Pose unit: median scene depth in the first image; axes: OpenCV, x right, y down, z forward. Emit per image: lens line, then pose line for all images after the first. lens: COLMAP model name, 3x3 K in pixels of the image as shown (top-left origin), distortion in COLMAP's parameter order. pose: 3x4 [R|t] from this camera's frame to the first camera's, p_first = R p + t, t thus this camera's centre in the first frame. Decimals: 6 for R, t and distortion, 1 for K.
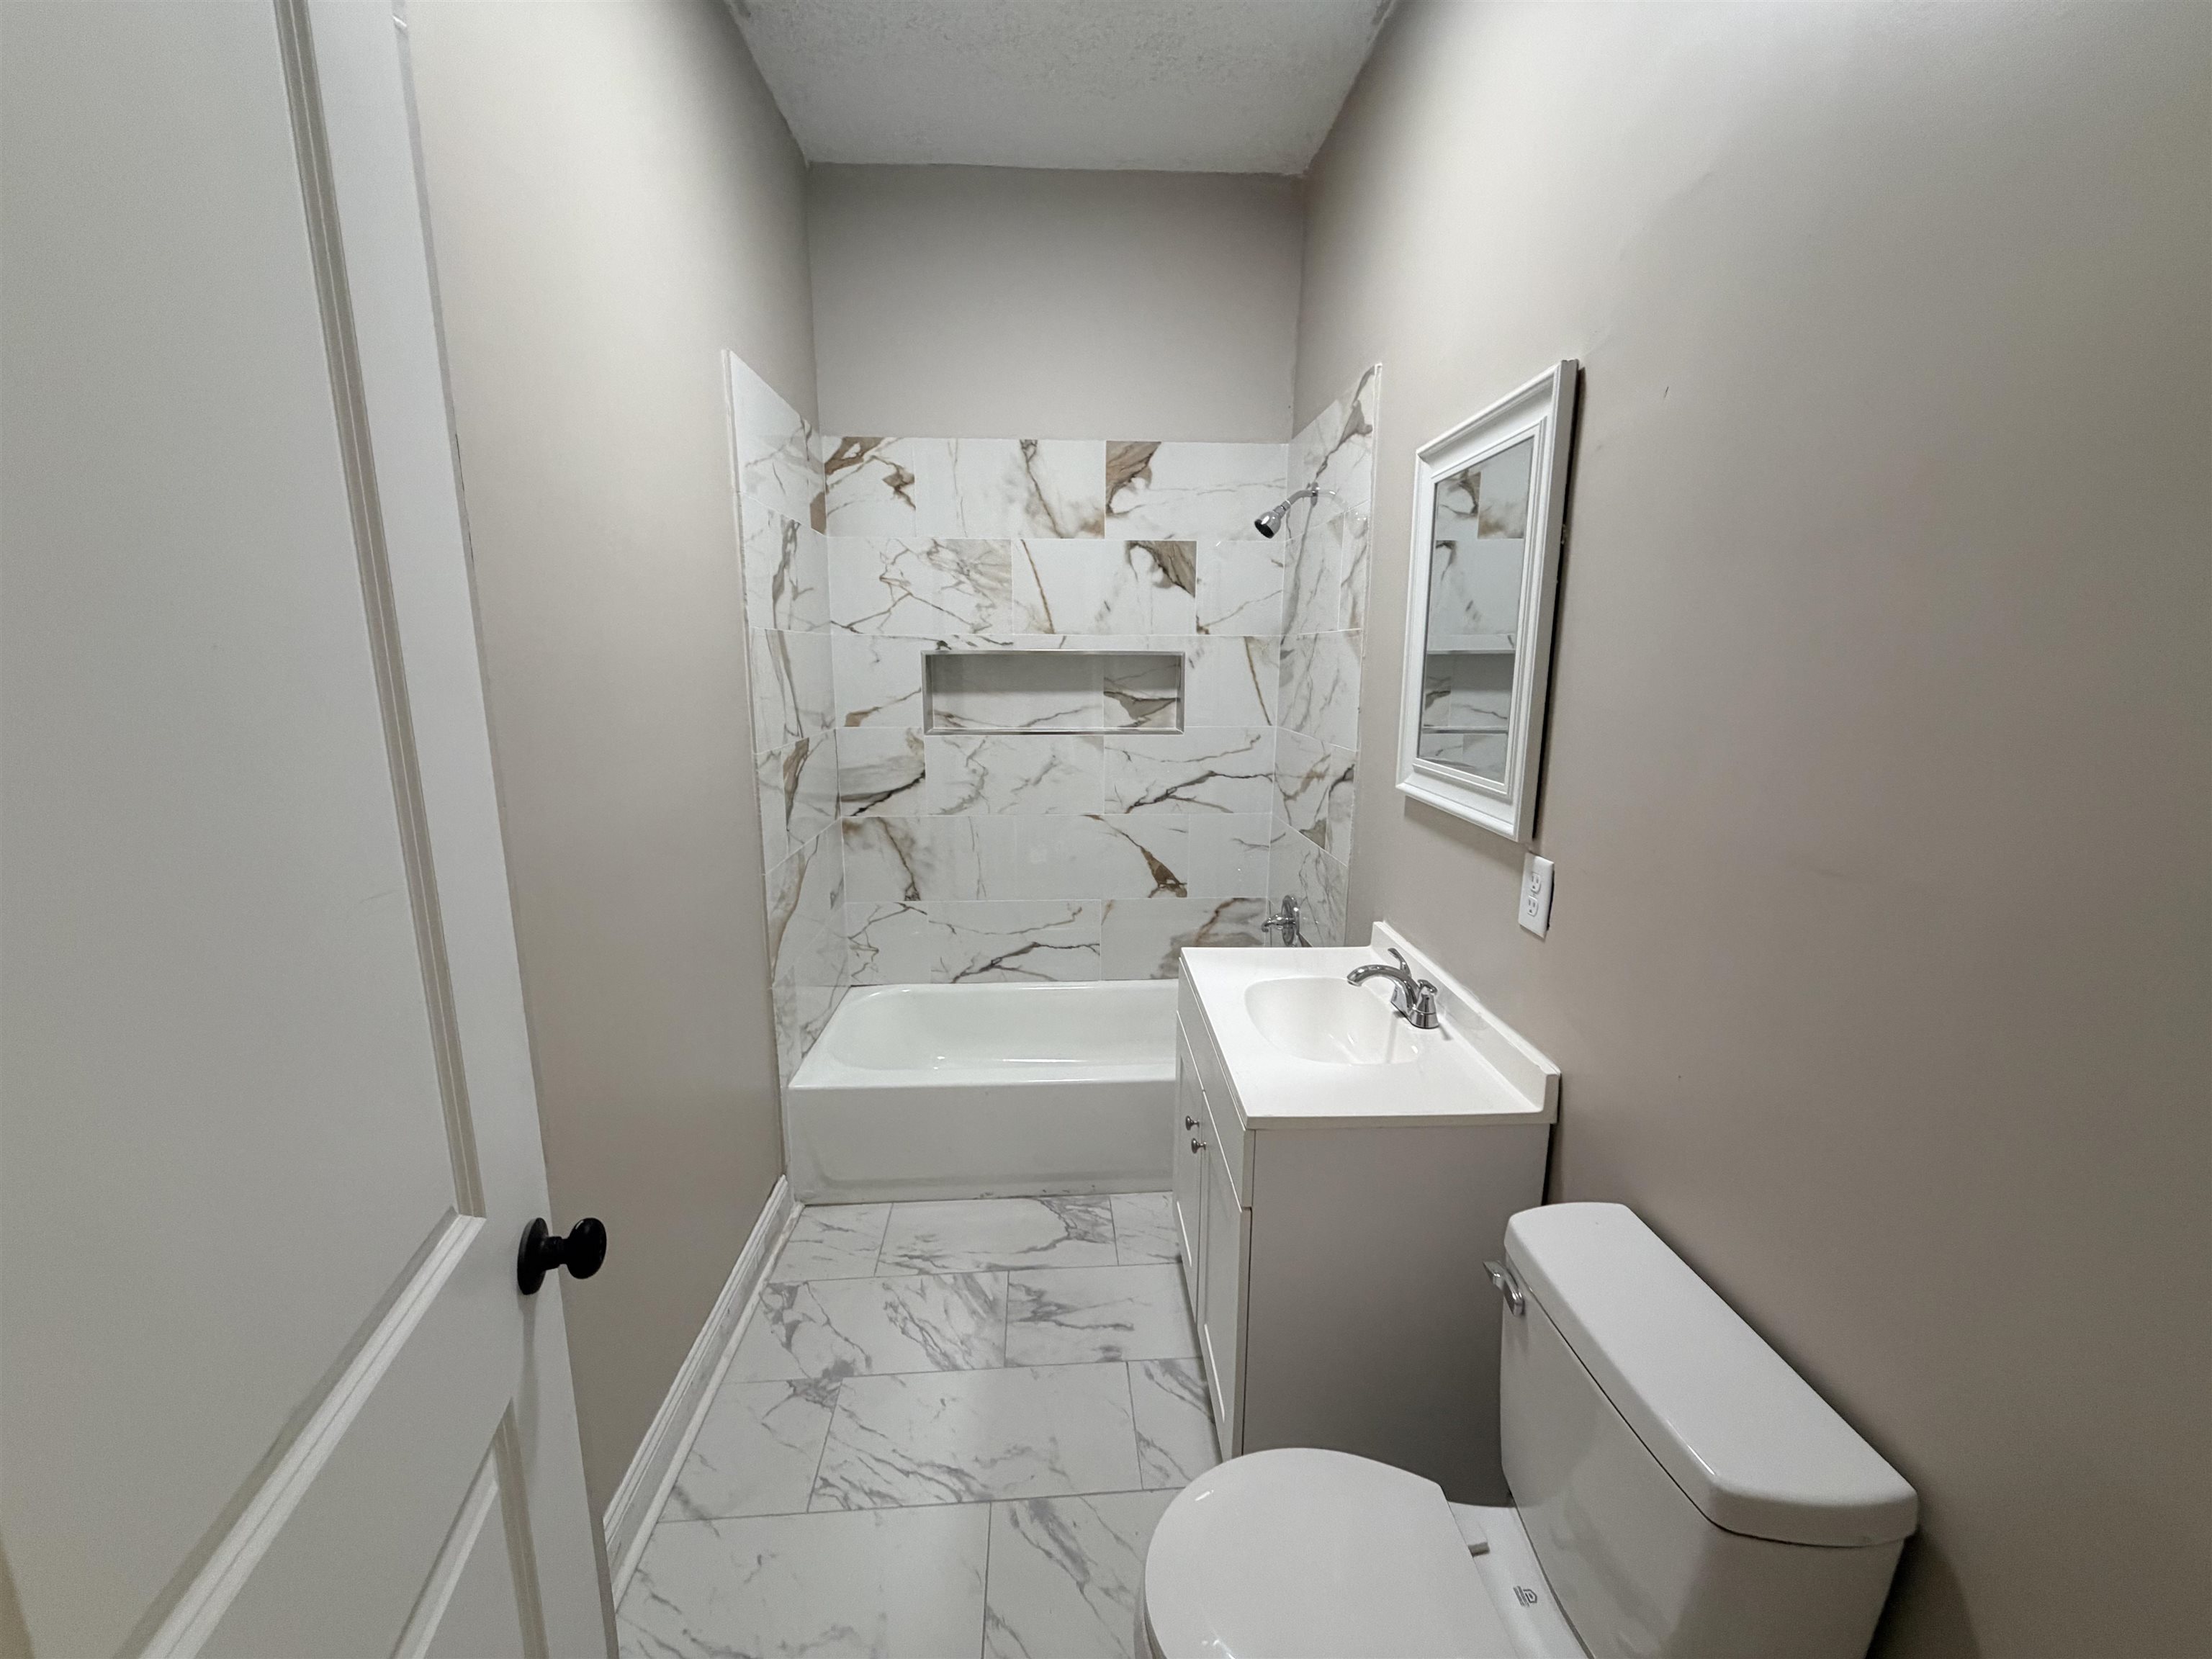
lens RADIAL K [[880.1, 0, 1106.8], [0, 880.1, 827.0], [0, 0, 1]] dist [-0.000845, 0.000284]
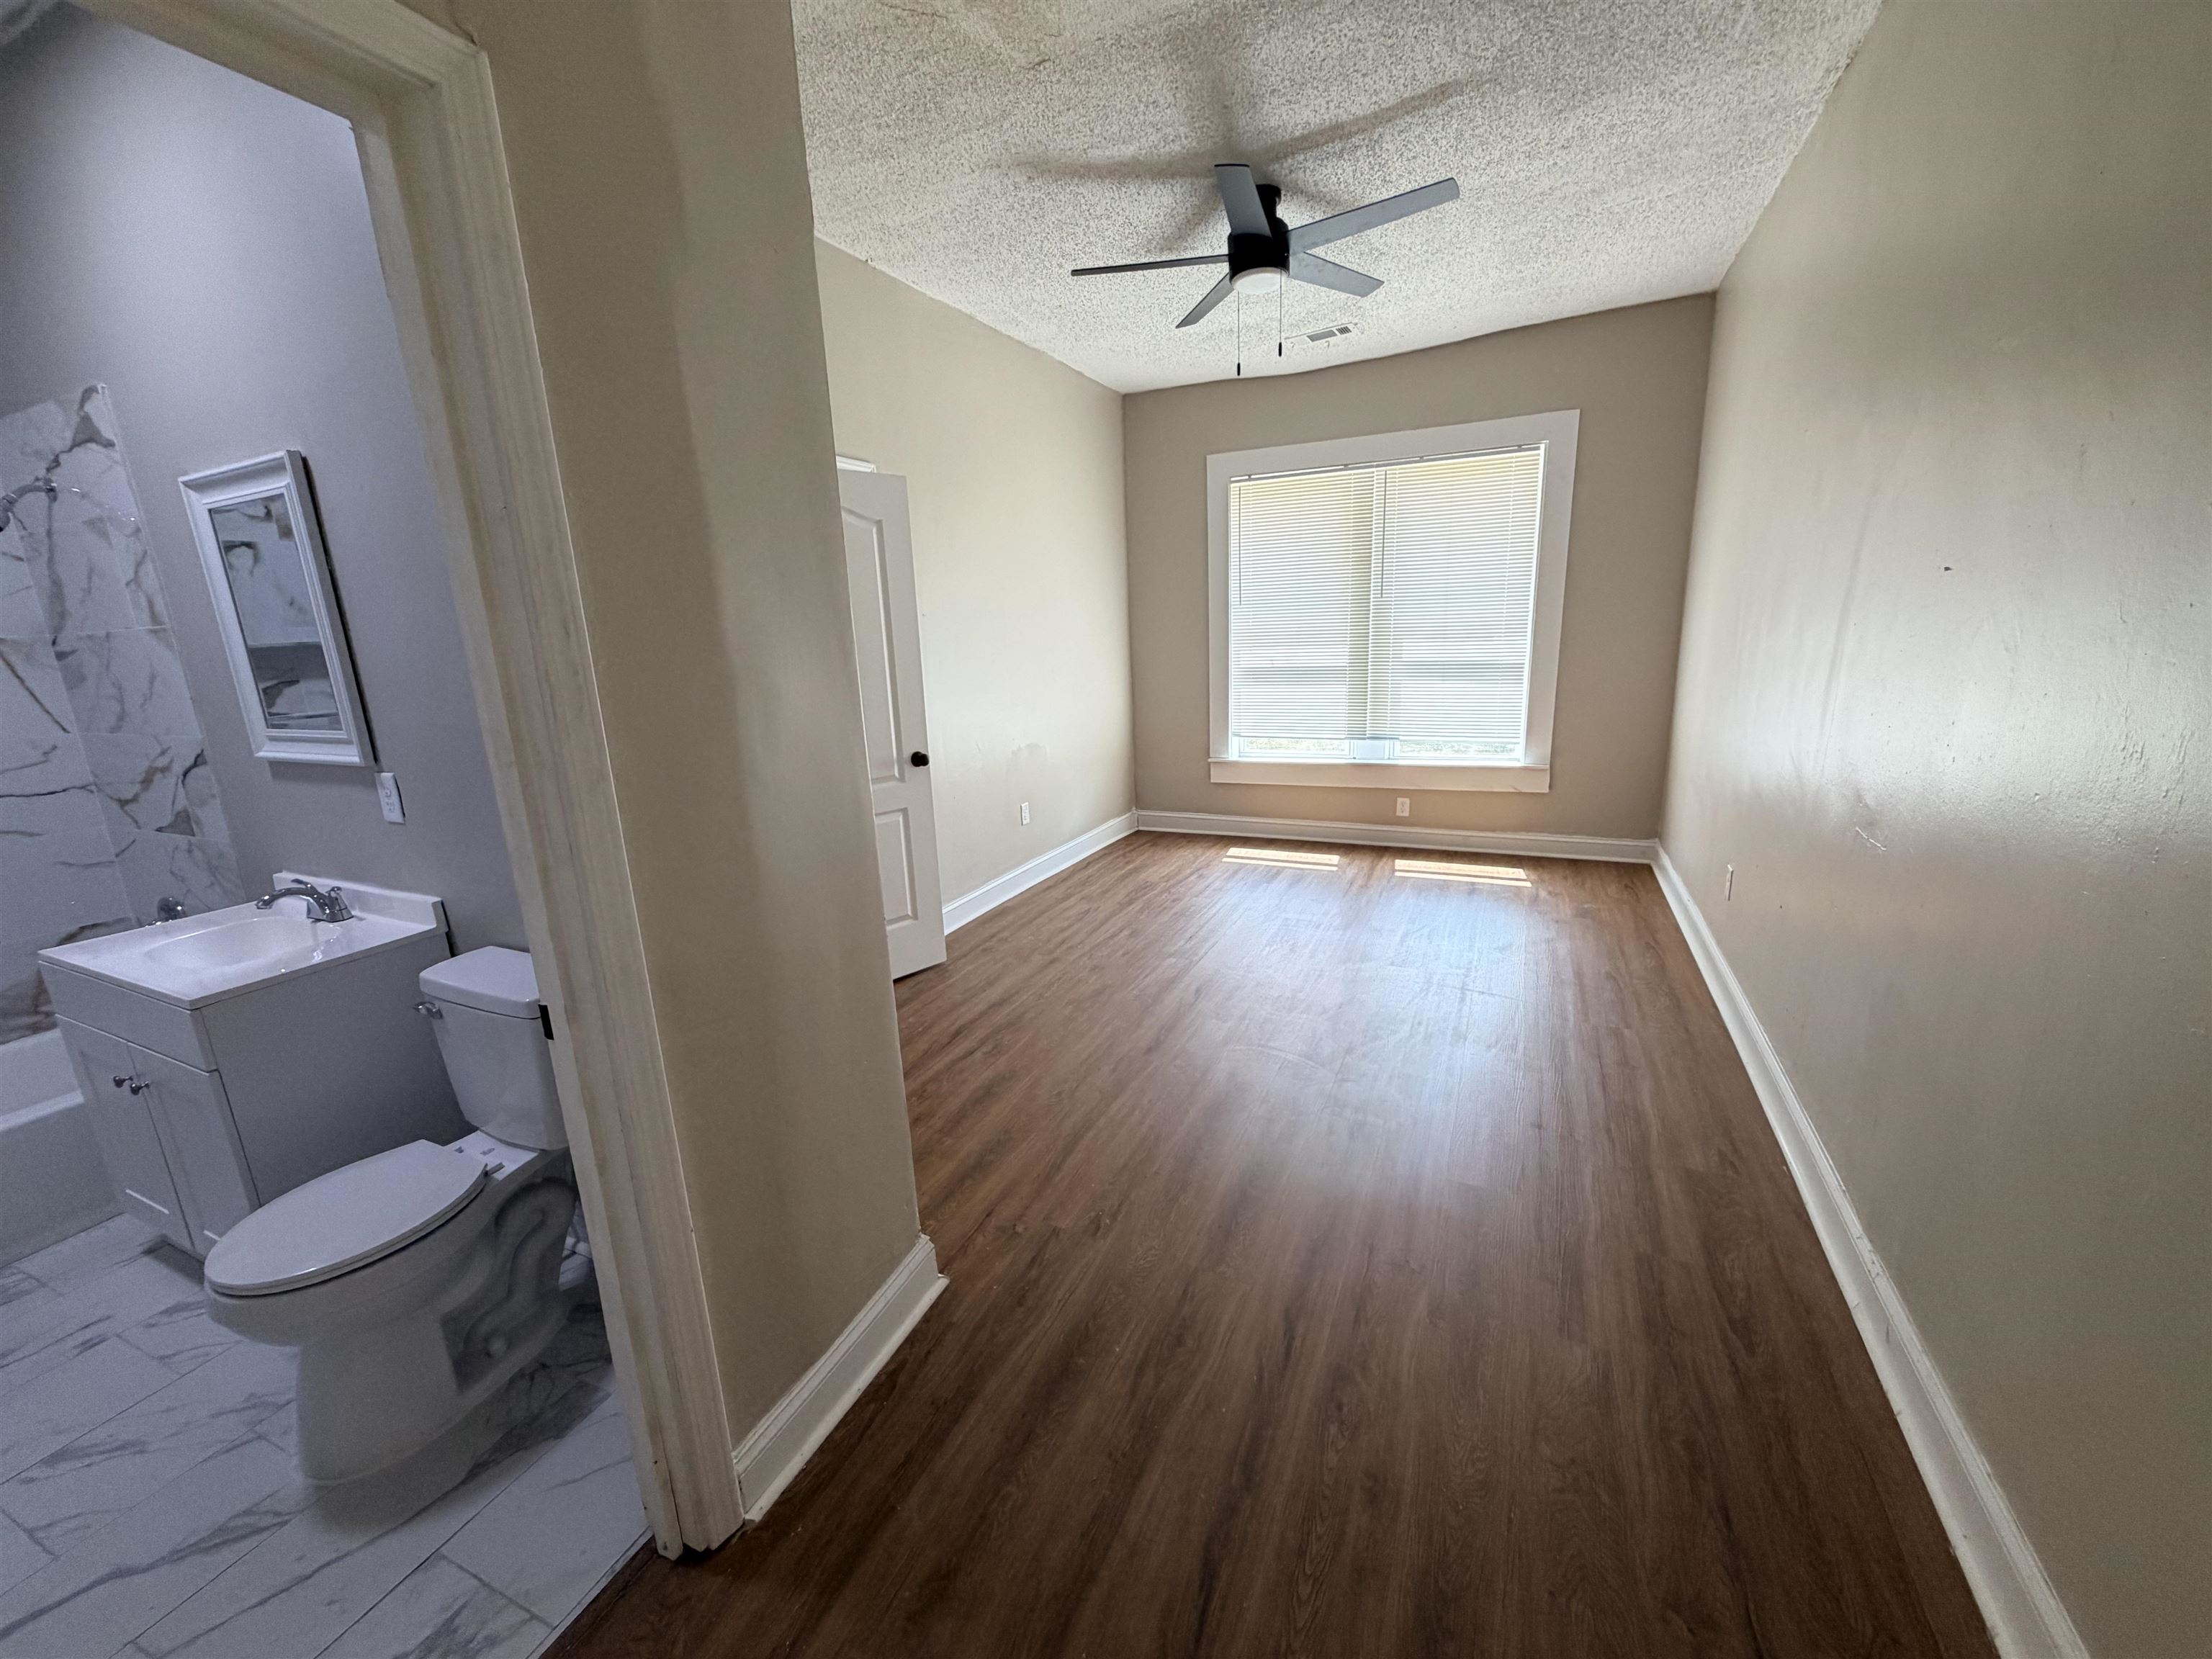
lens RADIAL K [[880.1, 0, 1105.5], [0, 880.1, 832.5], [0, 0, 1]] dist [-0.000845, 0.000284]
pose [[0.468301, -0.231292, 0.852759, -0.155923], [0.211692, 0.966391, 0.145860, 0.109579], [-0.857835, 0.112216, 0.501525, -0.519155]]
